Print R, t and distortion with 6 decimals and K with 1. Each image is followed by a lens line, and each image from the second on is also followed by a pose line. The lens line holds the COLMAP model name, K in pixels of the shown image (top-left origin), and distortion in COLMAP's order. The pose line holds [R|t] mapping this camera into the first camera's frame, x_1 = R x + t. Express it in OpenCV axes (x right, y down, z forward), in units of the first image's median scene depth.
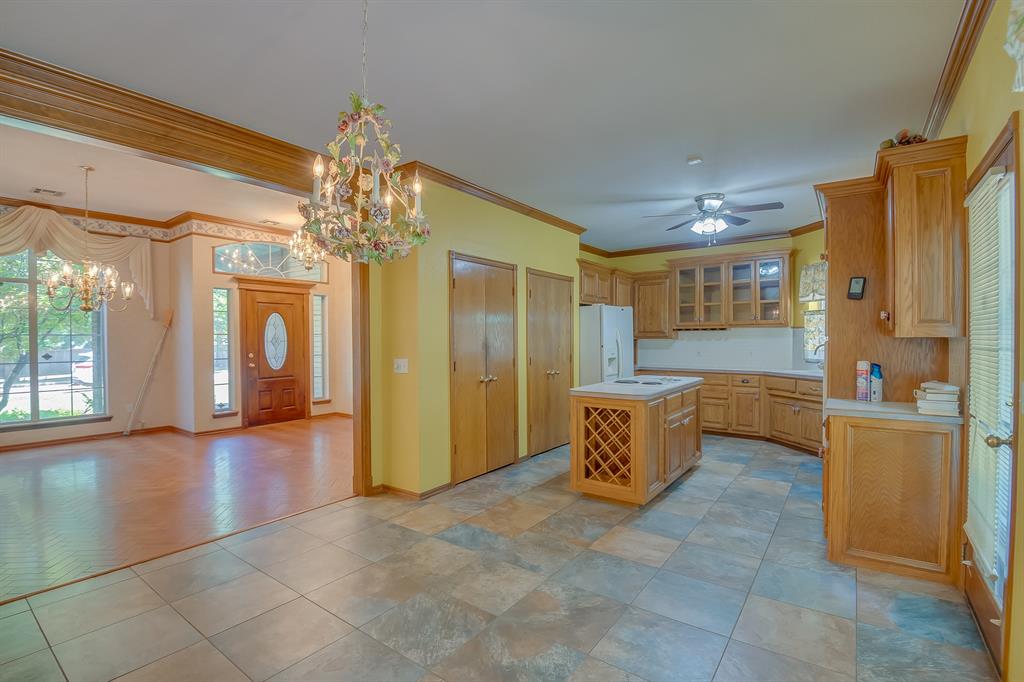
lens RADIAL K [[468.2, 0, 510.1], [0, 468.2, 343.8], [0, 0, 1]] dist [-0.002767, -0.018971]
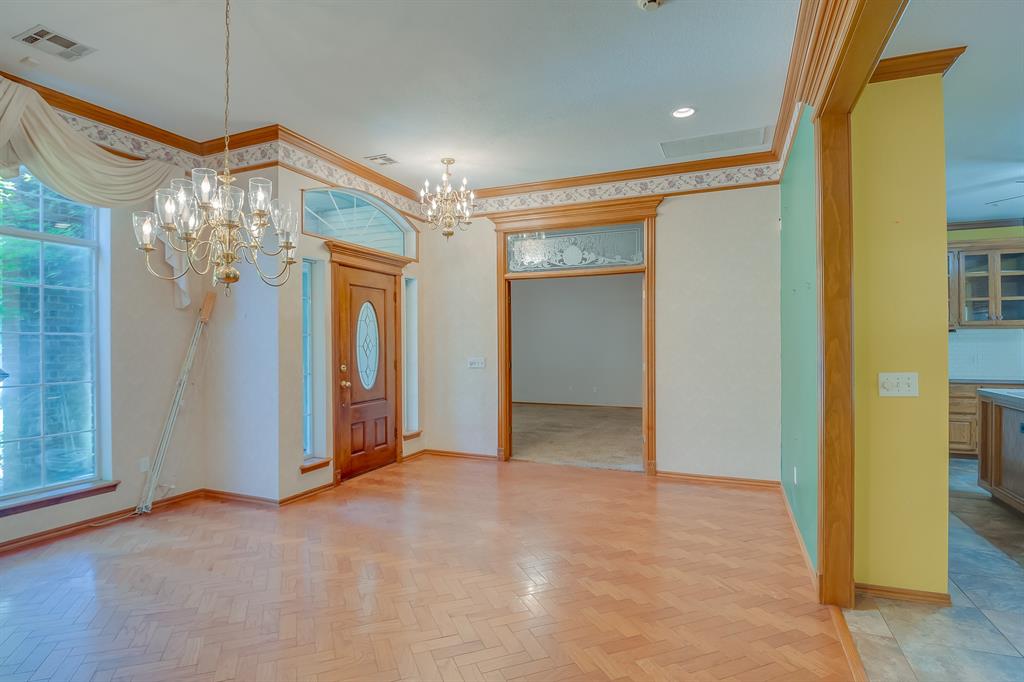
lens RADIAL K [[520.8, 0, 509.8], [0, 520.8, 344.2], [0, 0, 1]] dist [0.002517, -0.018030]
pose [[0.973618, -0.000419, 0.228185, -0.539497], [0.002965, 0.999937, -0.010814, 0.000866], [-0.228166, 0.011206, 0.973558, 0.286773]]
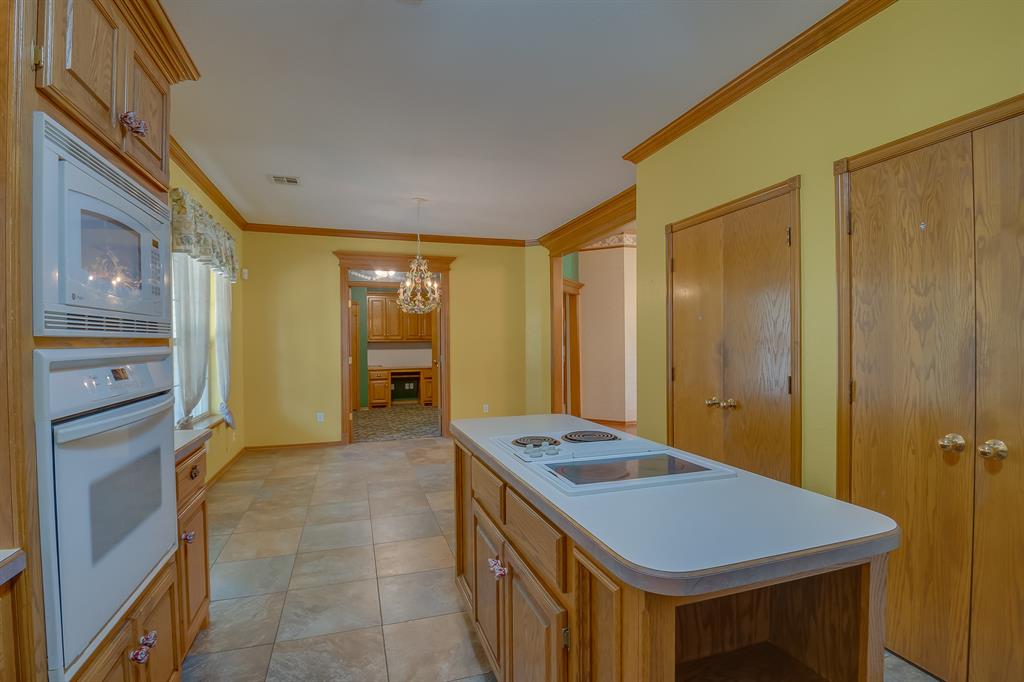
lens RADIAL K [[477.5, 0, 493.4], [0, 477.5, 343.4], [0, 0, 1]] dist [-0.020620, -0.000360]
pose [[-0.606586, 0.009128, -0.794966, 0.445362], [-0.001596, 0.999918, 0.012700, -0.007412], [0.795016, 0.008972, -0.606522, 0.811653]]
